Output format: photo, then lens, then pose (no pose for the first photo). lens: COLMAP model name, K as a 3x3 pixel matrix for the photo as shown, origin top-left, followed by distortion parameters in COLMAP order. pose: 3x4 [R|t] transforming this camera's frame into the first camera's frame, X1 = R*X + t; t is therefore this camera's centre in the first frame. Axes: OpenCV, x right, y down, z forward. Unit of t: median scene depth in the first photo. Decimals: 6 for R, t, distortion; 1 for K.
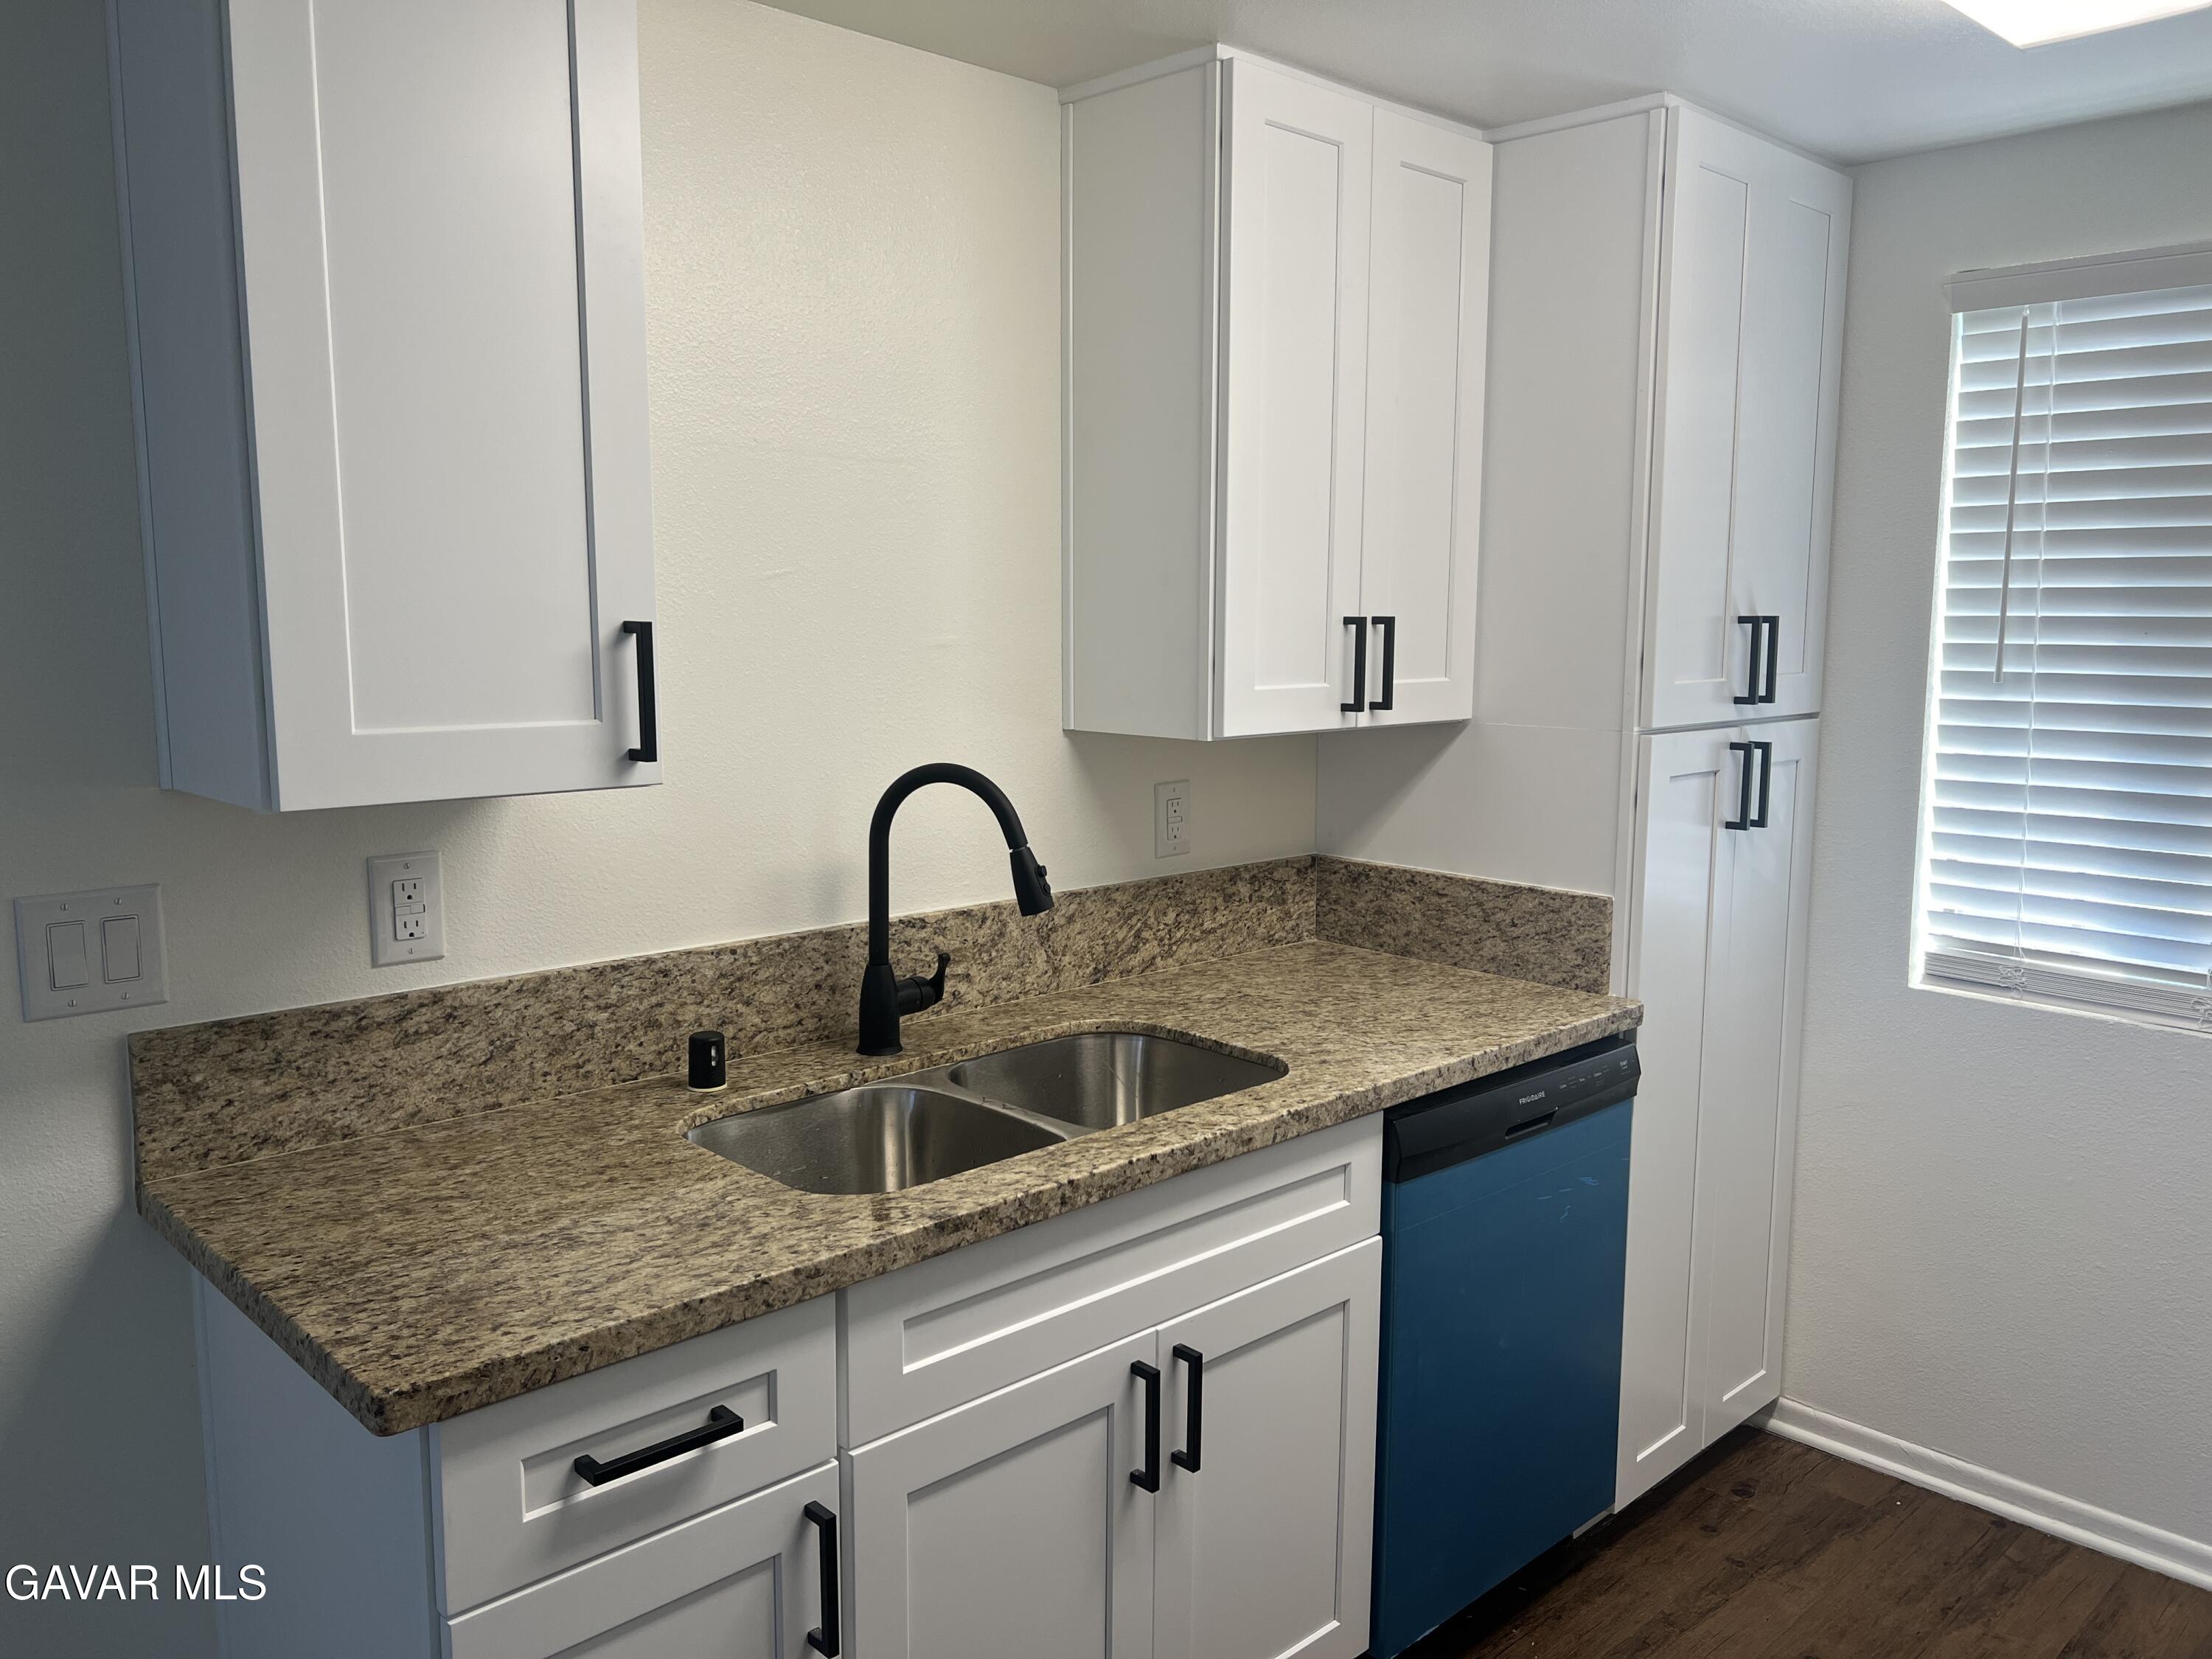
lens RADIAL K [[1654.4, 0, 1142.8], [0, 1654.4, 830.0], [0, 0, 1]] dist [0.036386, -0.065784]
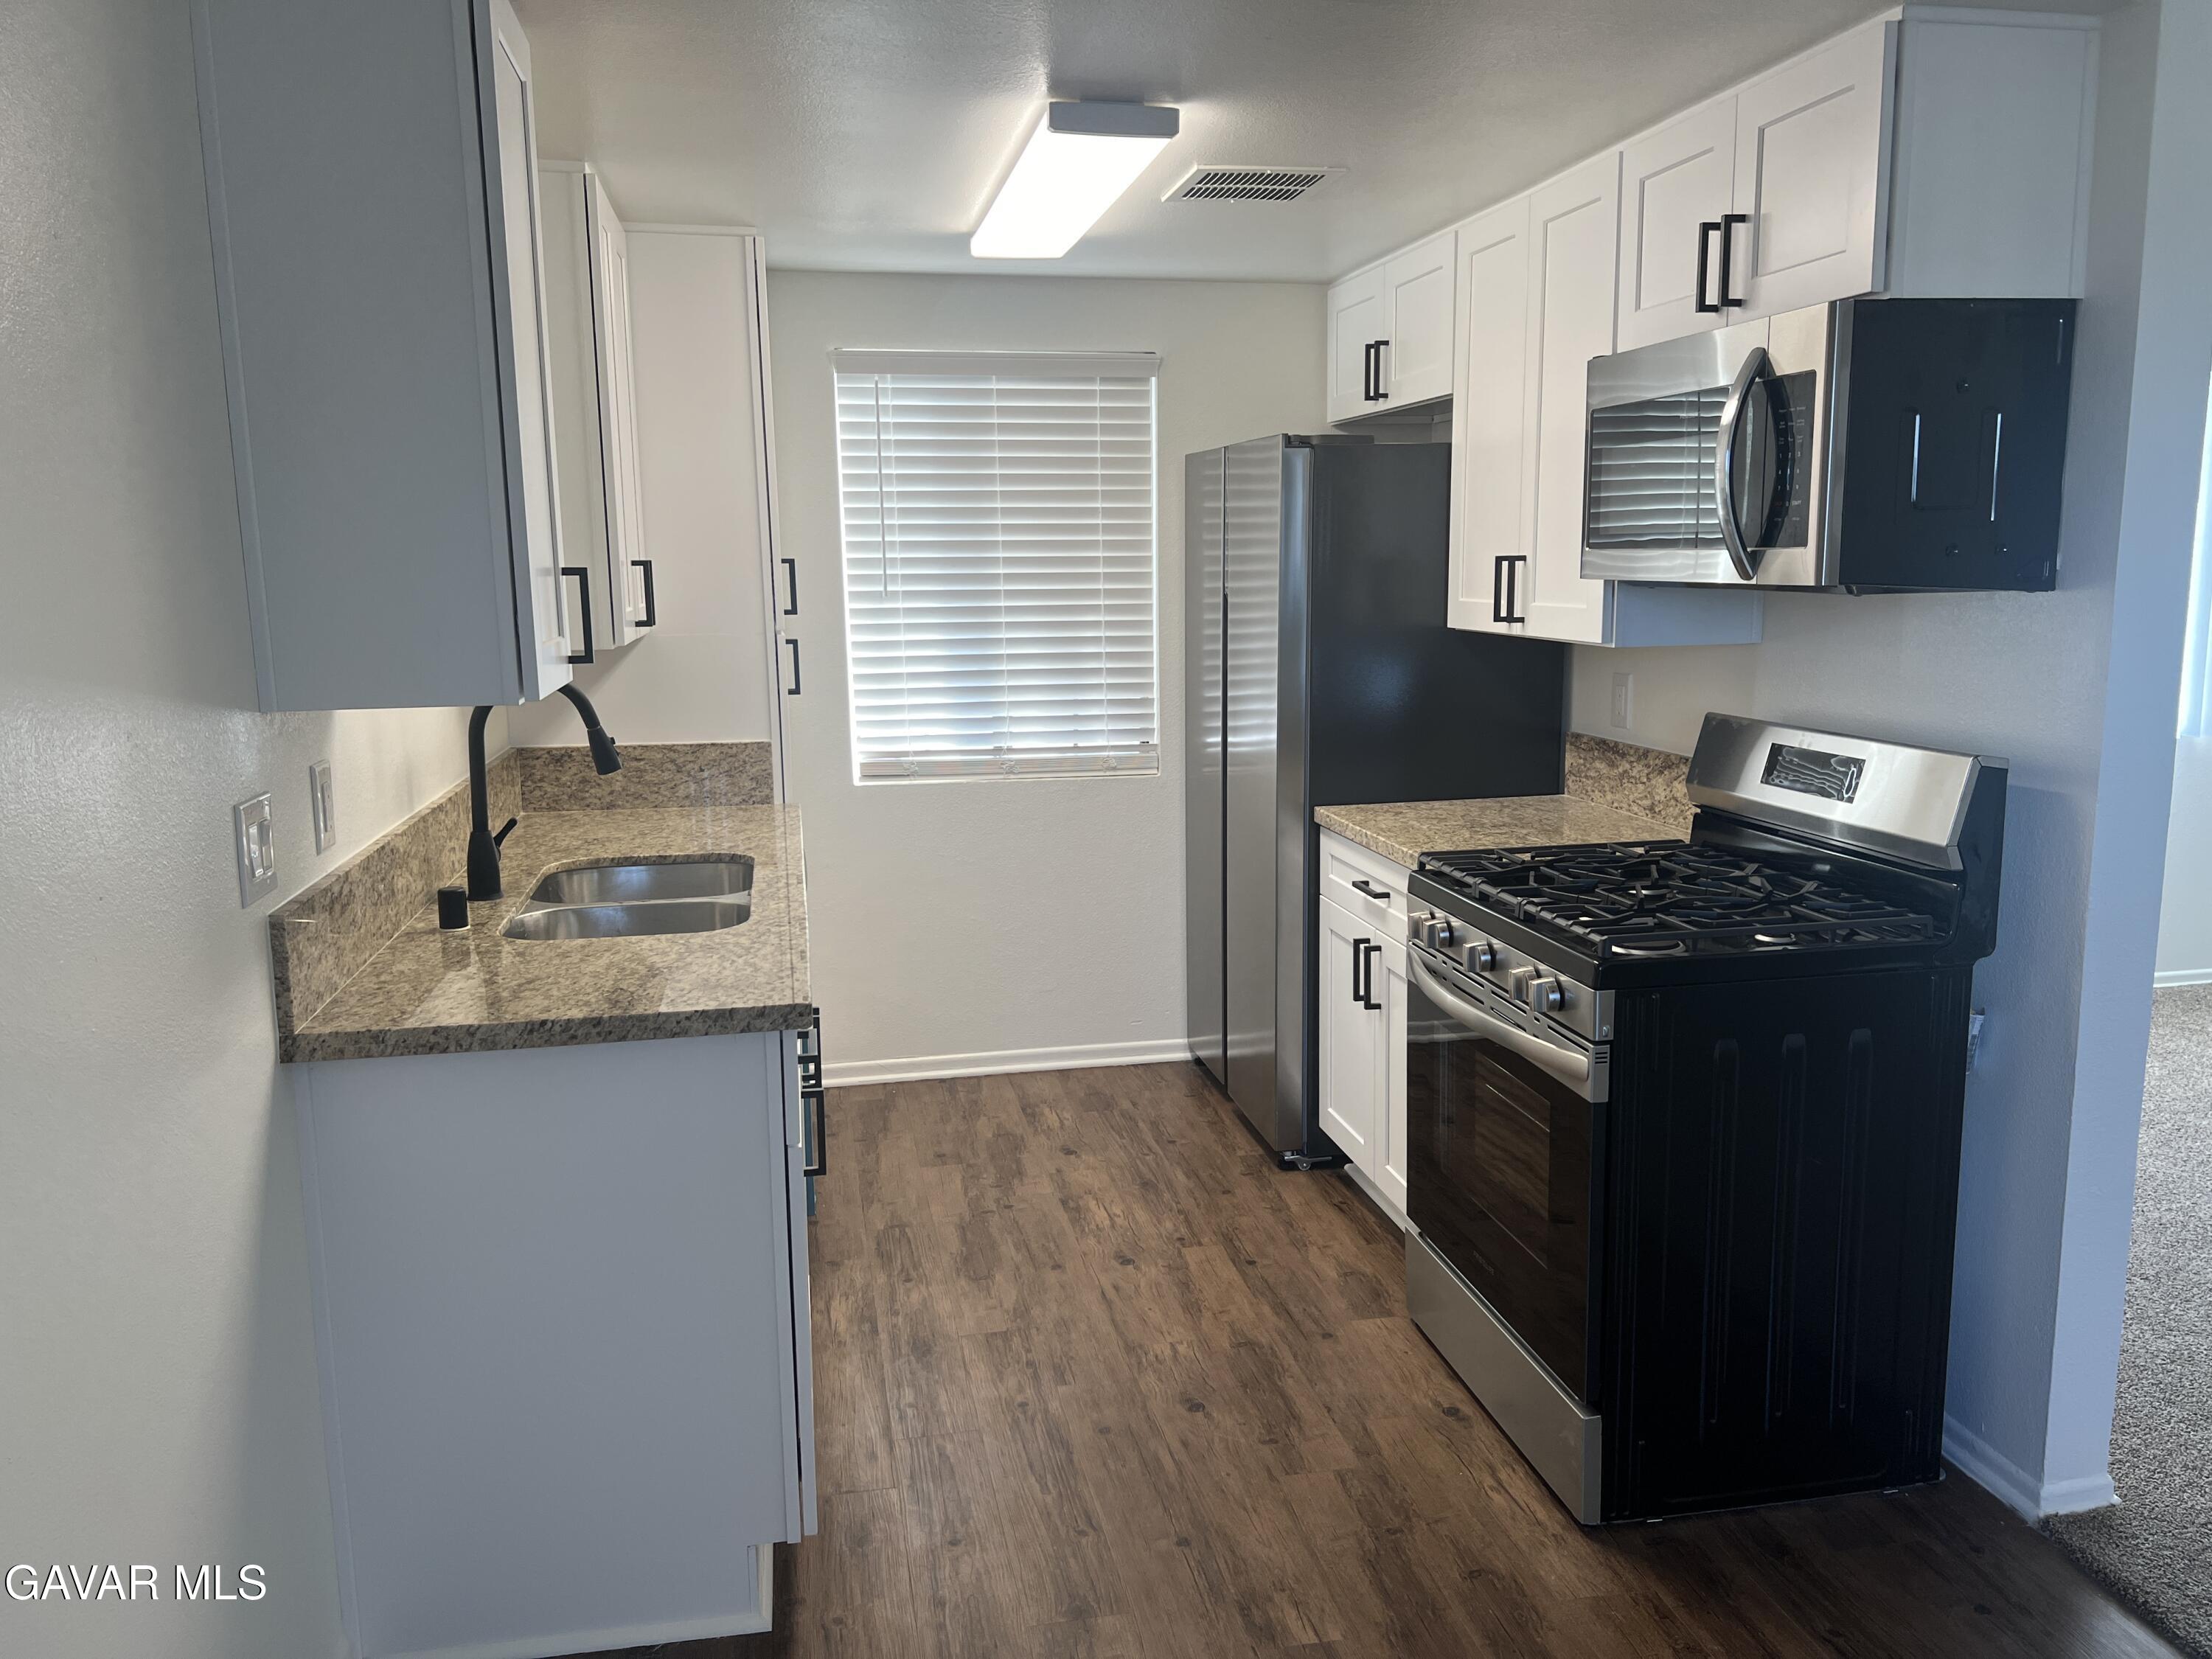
lens RADIAL K [[1634.4, 0, 1106.0], [0, 1634.4, 829.5], [0, 0, 1]] dist [0.092528, 0.000359]
pose [[0.542610, -0.151738, 0.826166, -0.972235], [0.128954, 0.986937, 0.096571, 0.016918], [-0.830027, 0.054137, 0.555089, -0.138310]]
